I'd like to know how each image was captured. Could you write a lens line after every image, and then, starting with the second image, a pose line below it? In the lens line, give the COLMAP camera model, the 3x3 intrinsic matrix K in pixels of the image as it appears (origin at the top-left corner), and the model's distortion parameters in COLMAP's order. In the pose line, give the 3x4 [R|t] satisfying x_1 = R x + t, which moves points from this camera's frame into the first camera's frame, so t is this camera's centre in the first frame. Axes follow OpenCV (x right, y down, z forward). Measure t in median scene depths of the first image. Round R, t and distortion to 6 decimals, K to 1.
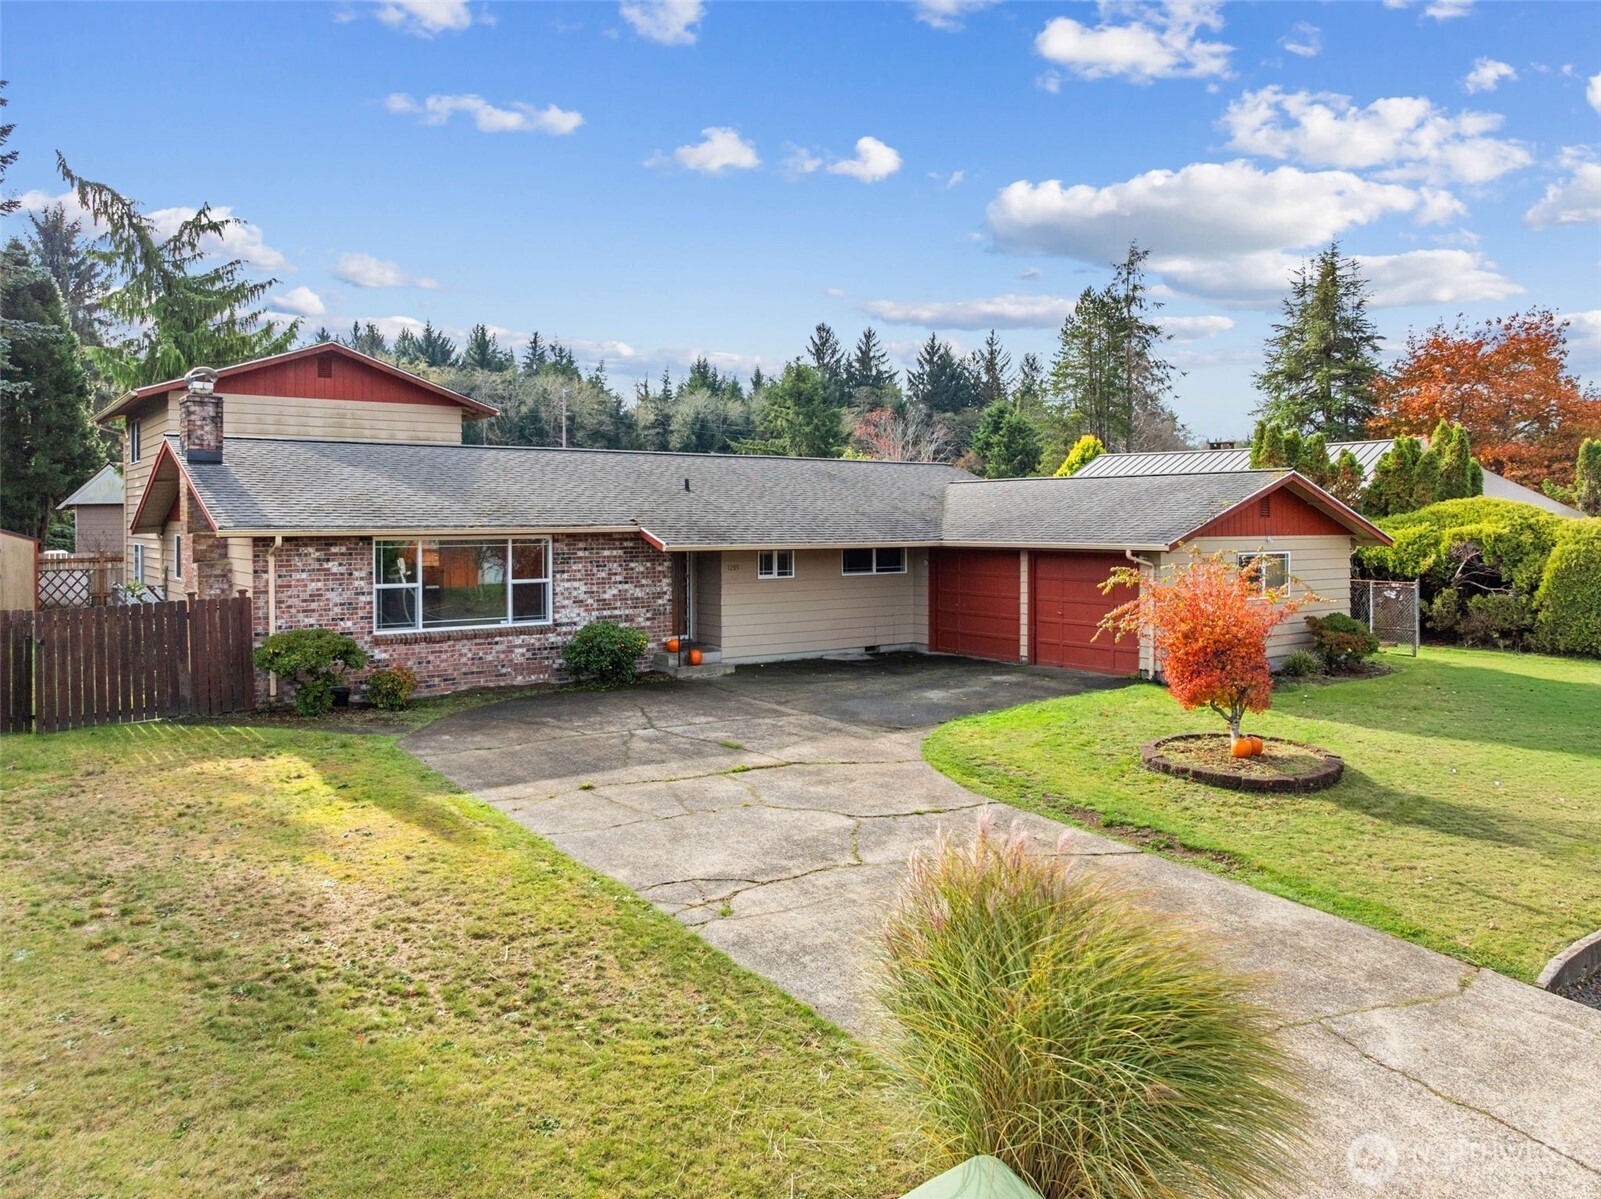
lens RADIAL K [[1128.3, 0, 798.6], [0, 1128.3, 517.6], [0, 0, 1]] dist [-0.019869, -0.006178]
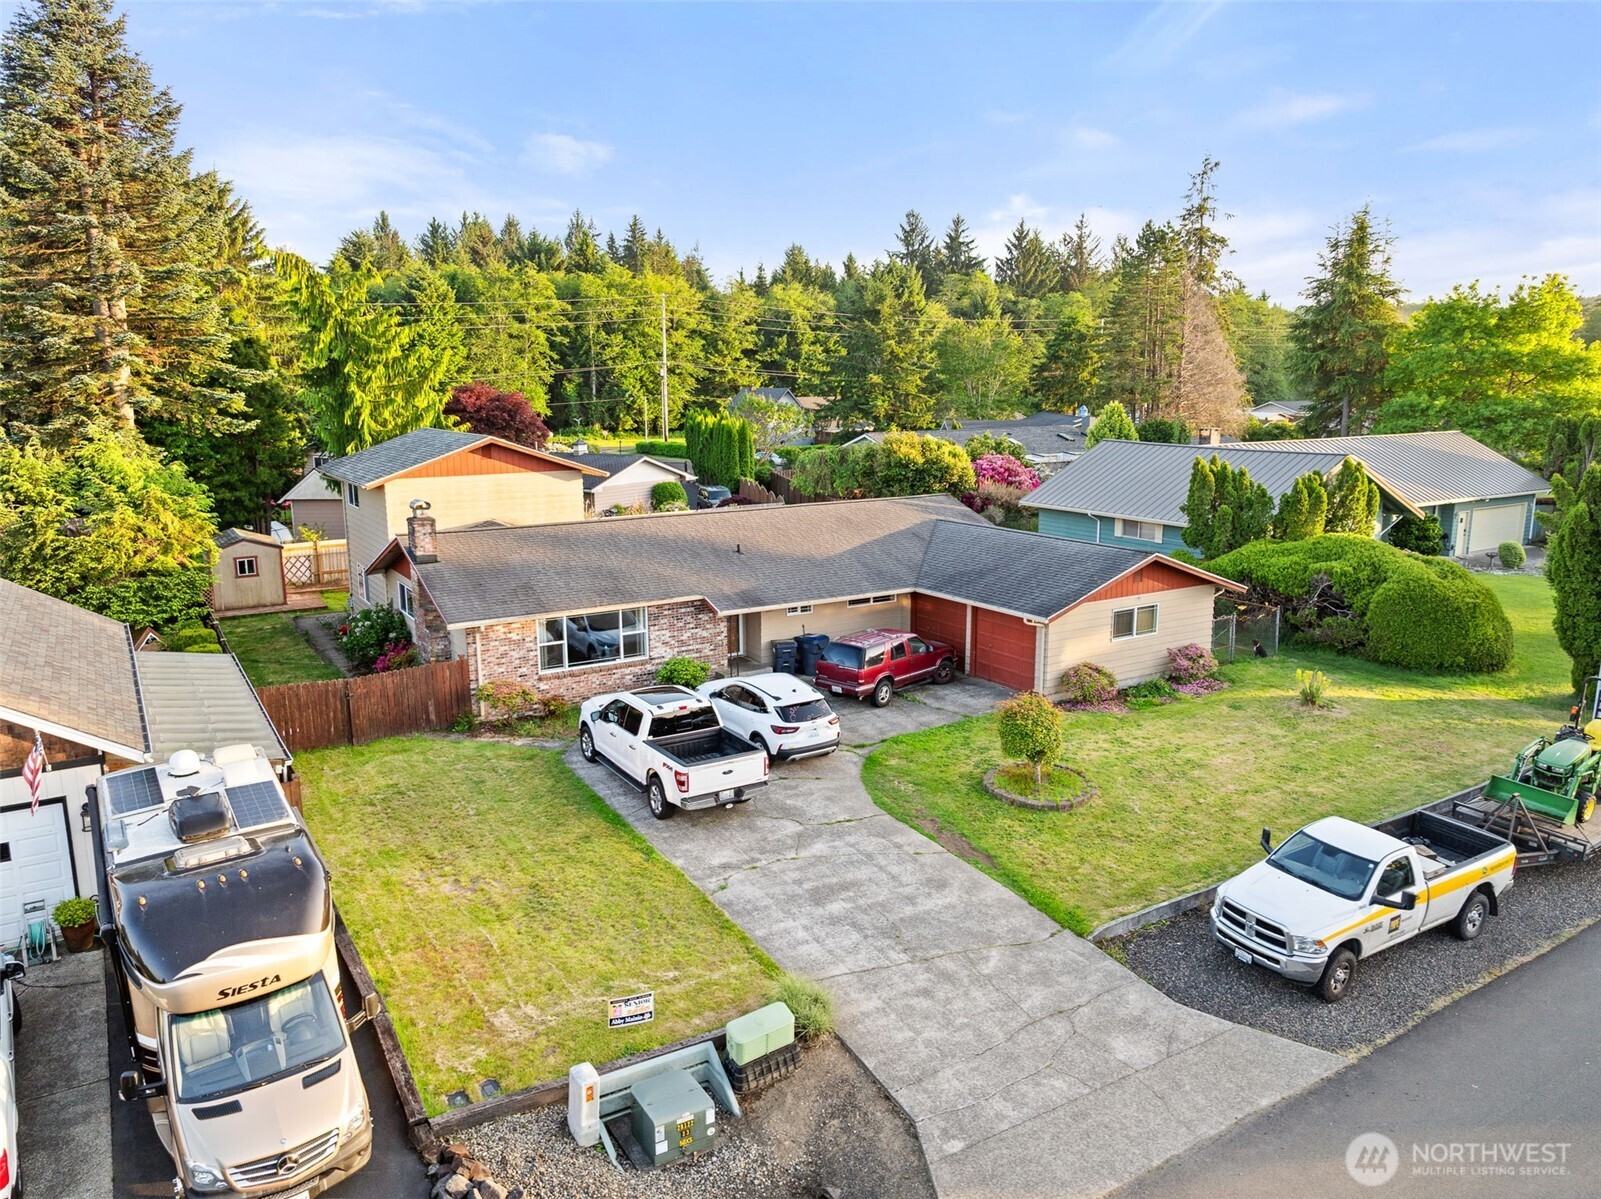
lens RADIAL K [[1128.3, 0, 798.6], [0, 1128.3, 517.6], [0, 0, 1]] dist [-0.019869, -0.006178]
pose [[0.995799, 0.000020, -0.091567, 0.129023], [0.011715, 0.991754, 0.127622, -0.295691], [0.090815, -0.128158, 0.987587, -0.489193]]
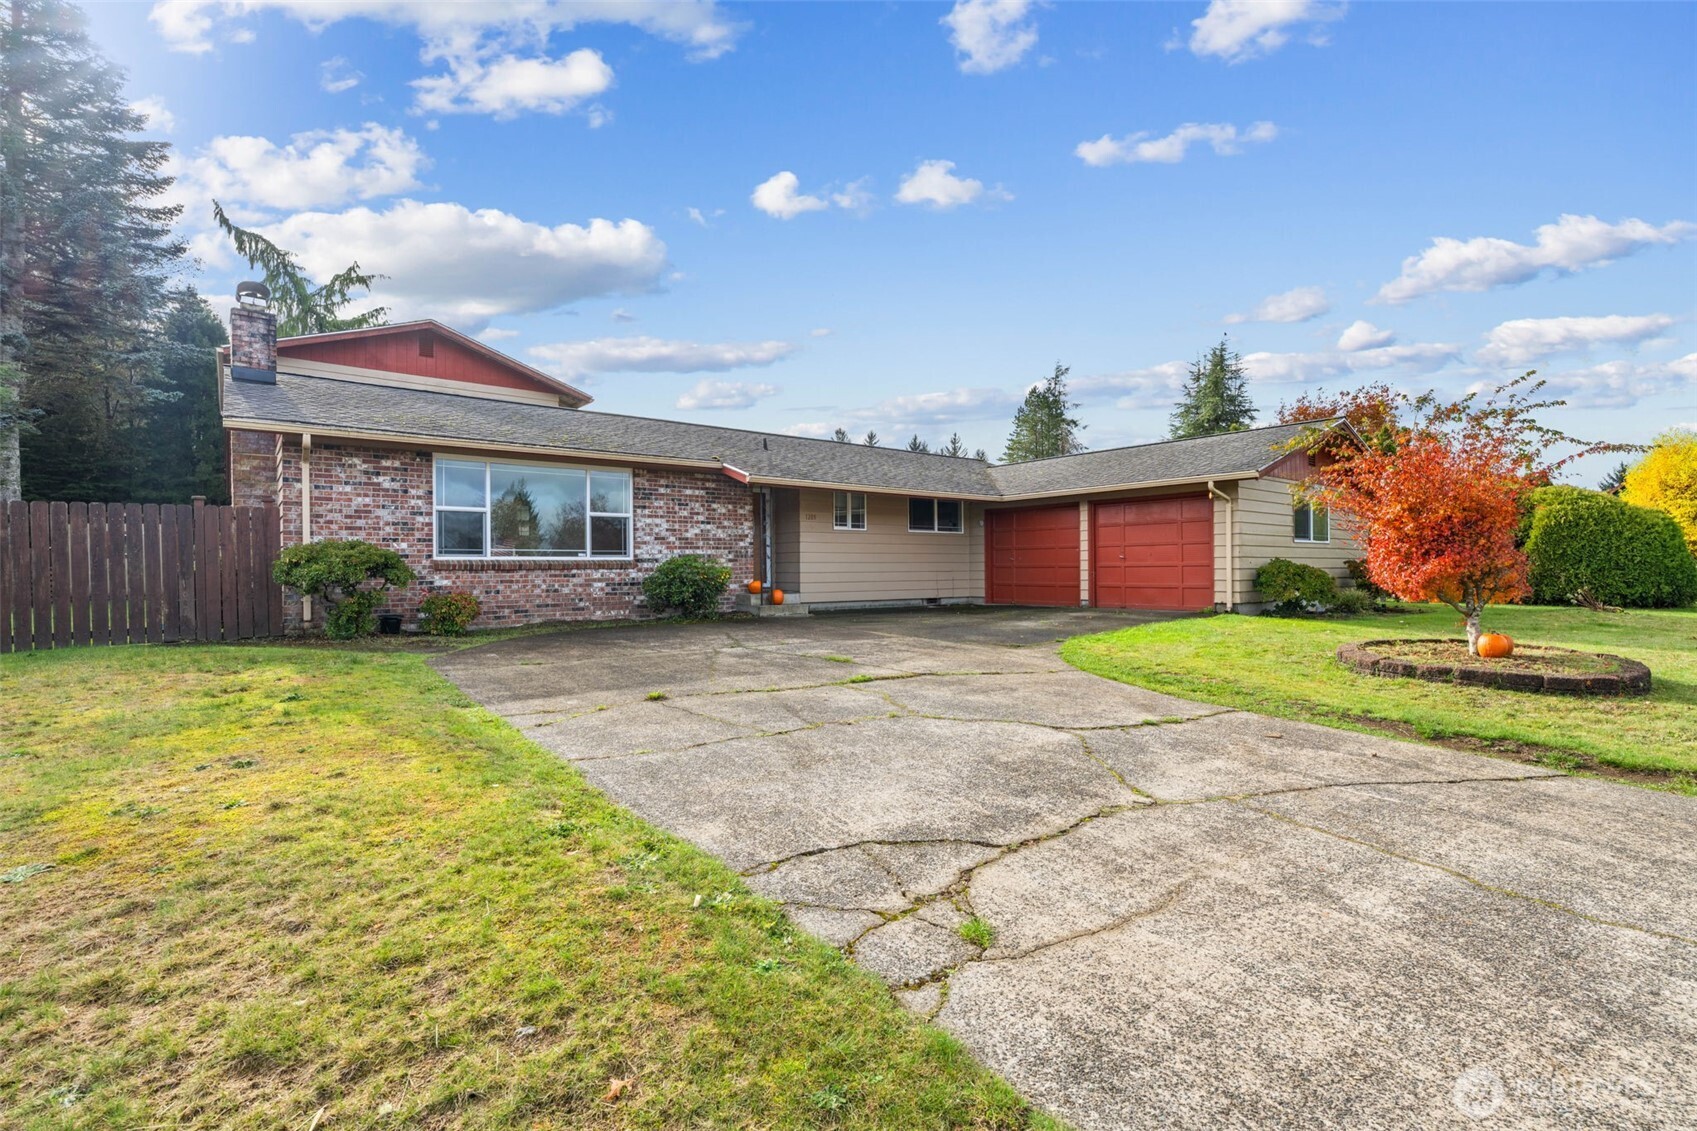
lens RADIAL K [[743.8, 0, 845.0], [0, 743.8, 564.7], [0, 0, 1]] dist [-0.001185, -0.000246]
pose [[0.999421, -0.005953, 0.033504, -0.056226], [0.006141, 0.999966, -0.005517, 0.105063], [-0.033471, 0.005720, 0.999423, 0.350011]]
